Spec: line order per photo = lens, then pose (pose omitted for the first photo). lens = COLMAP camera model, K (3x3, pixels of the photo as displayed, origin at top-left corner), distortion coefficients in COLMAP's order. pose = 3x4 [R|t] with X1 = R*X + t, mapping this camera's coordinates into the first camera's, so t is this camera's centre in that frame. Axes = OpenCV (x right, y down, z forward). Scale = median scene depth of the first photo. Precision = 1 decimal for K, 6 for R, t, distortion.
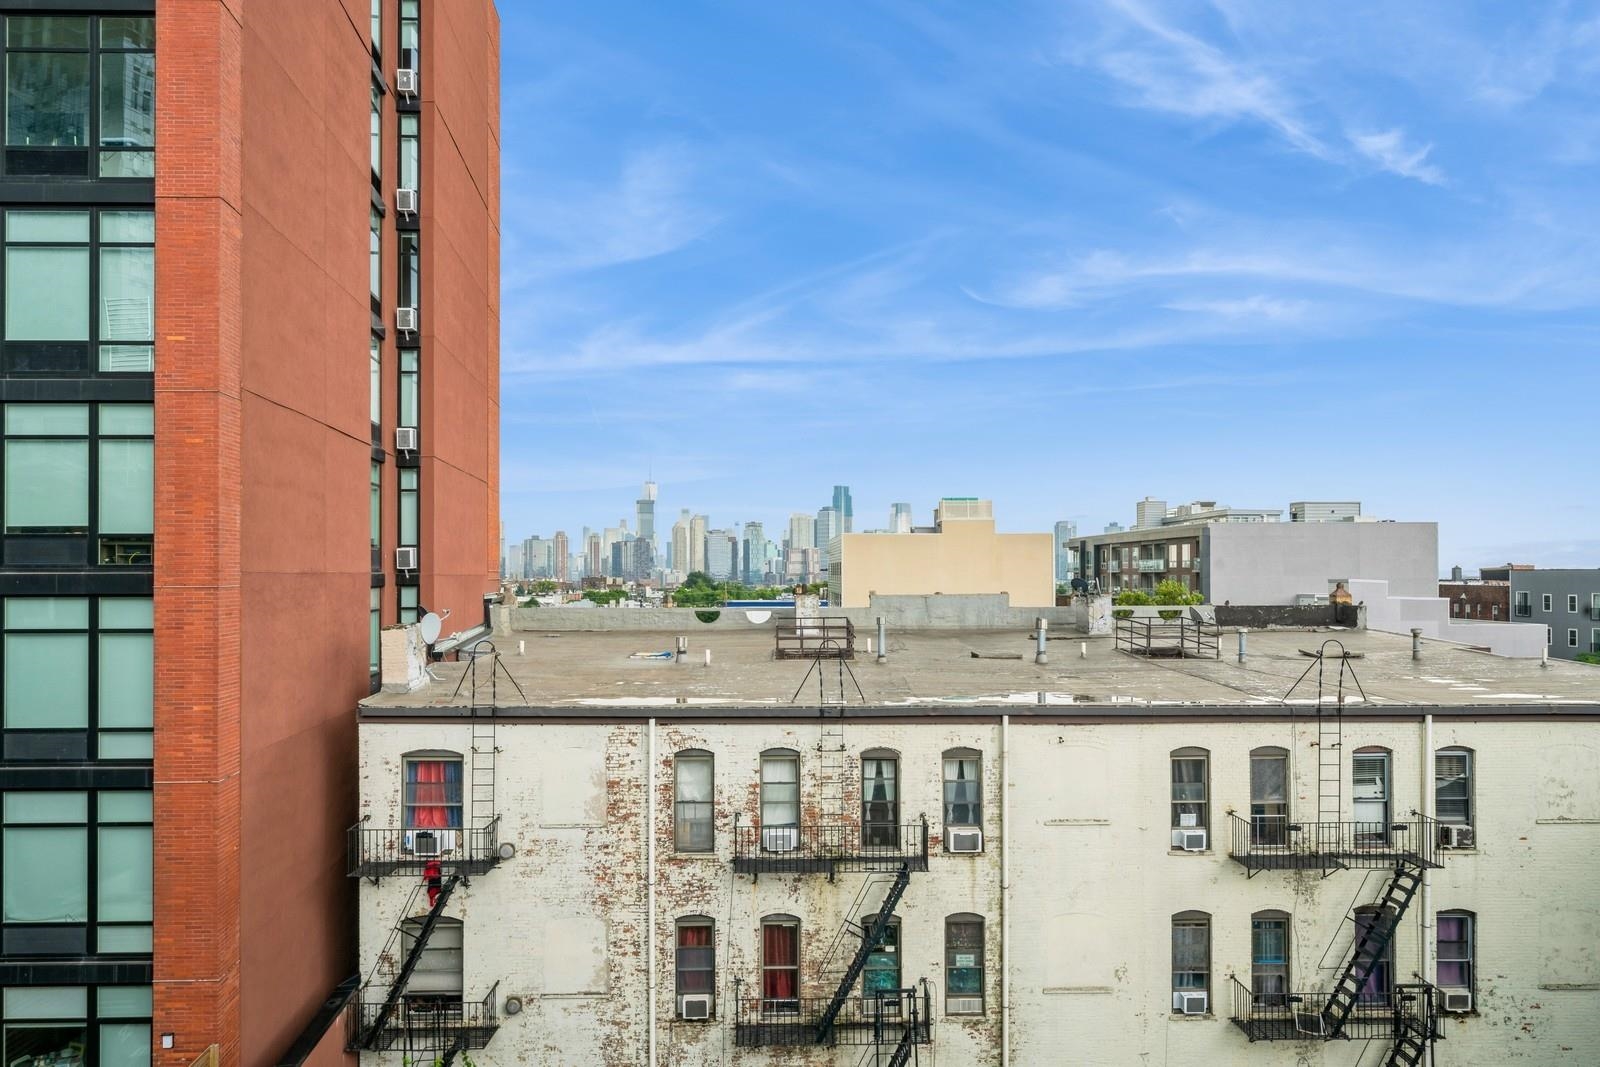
lens RADIAL K [[1095.8, 0, 790.8], [0, 1095.8, 559.5], [0, 0, 1]] dist [0.001702, 0.004886]
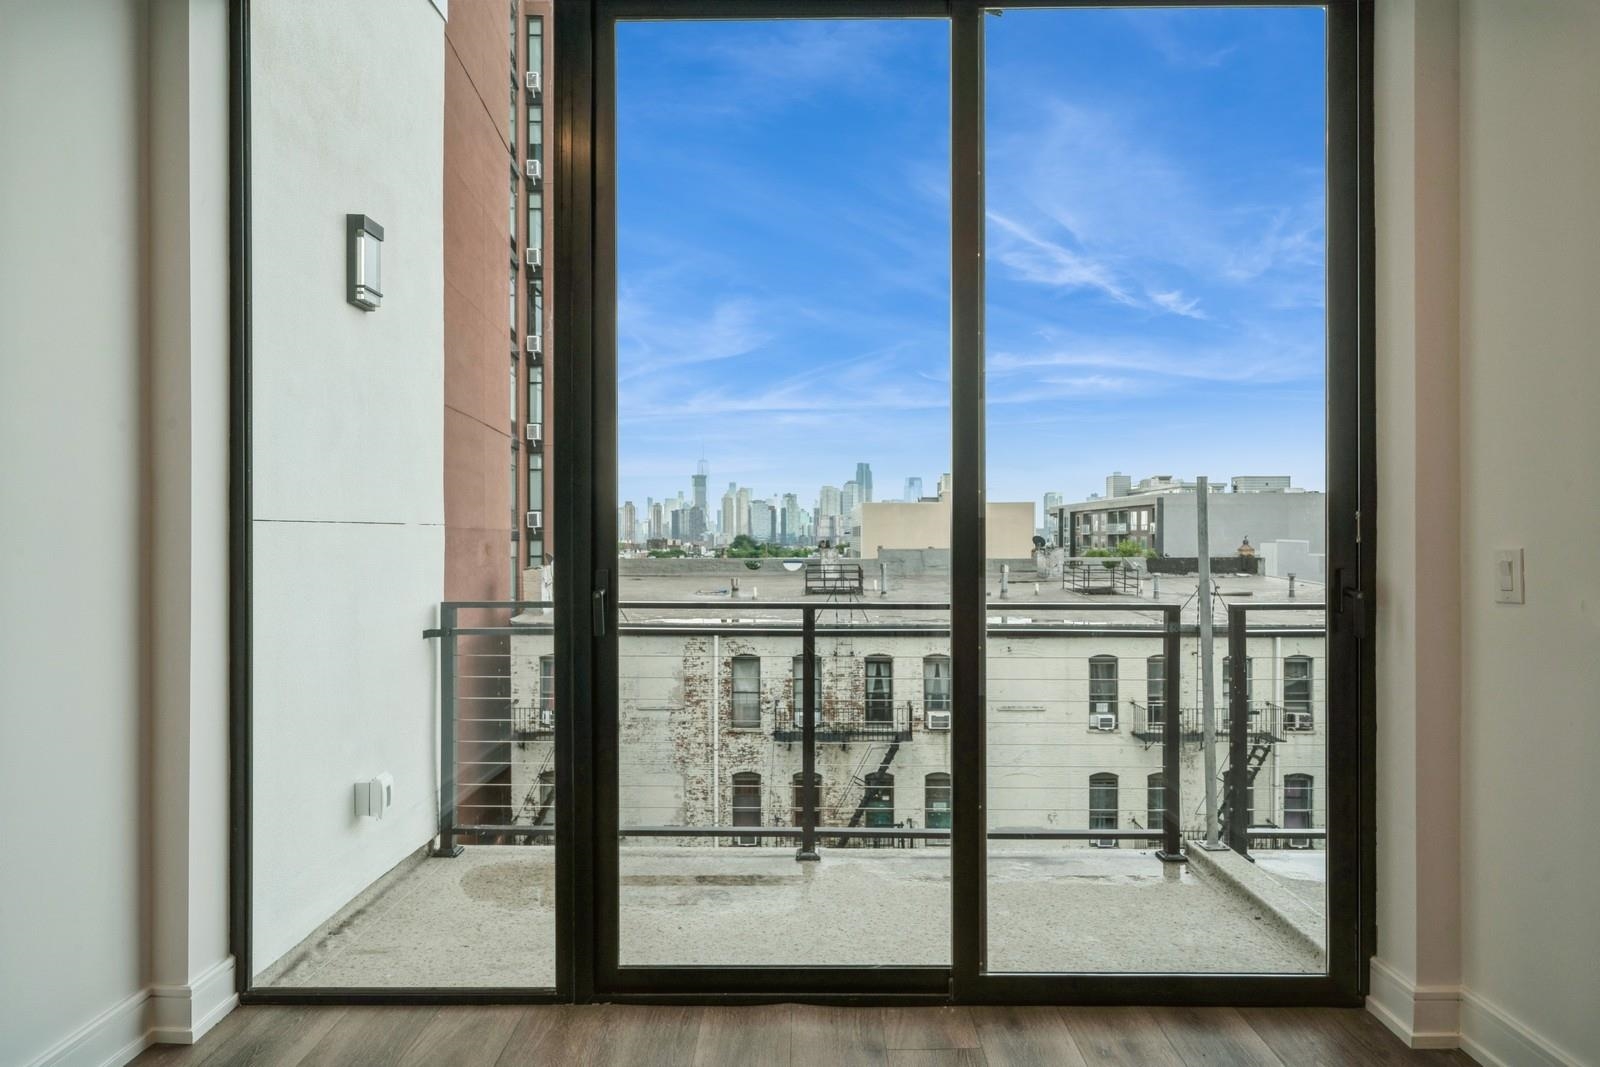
lens RADIAL K [[920.0, 0, 790.1], [0, 920.0, 534.7], [0, 0, 1]] dist [0.005802, -0.000499]
pose [[0.999435, 0.000692, -0.033611, 0.007777], [-0.000335, 0.999944, 0.010604, 0.006810], [0.033616, -0.010587, 0.999379, -0.173063]]
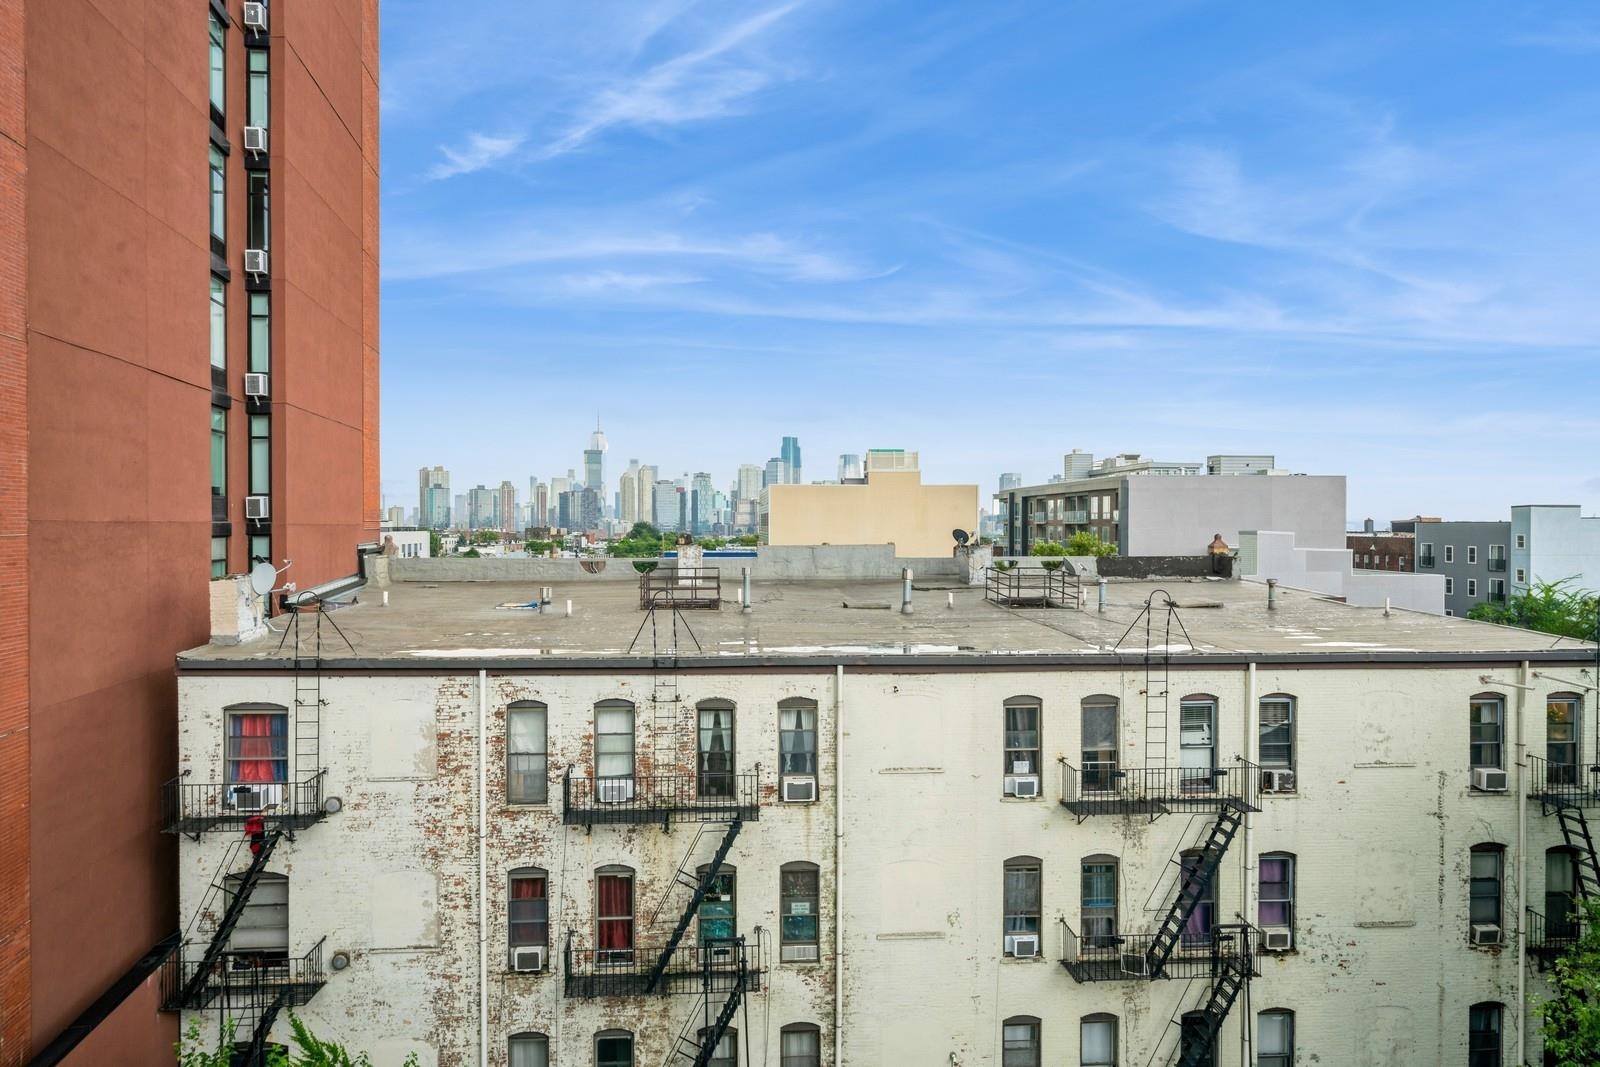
lens RADIAL K [[1095.8, 0, 794.7], [0, 1095.8, 527.1], [0, 0, 1]] dist [0.001702, 0.004886]
pose [[0.998743, 0.002321, 0.050067, 0.101757], [-0.003086, 0.999880, 0.015209, 0.000438], [-0.050026, -0.015344, 0.998630, 0.000472]]
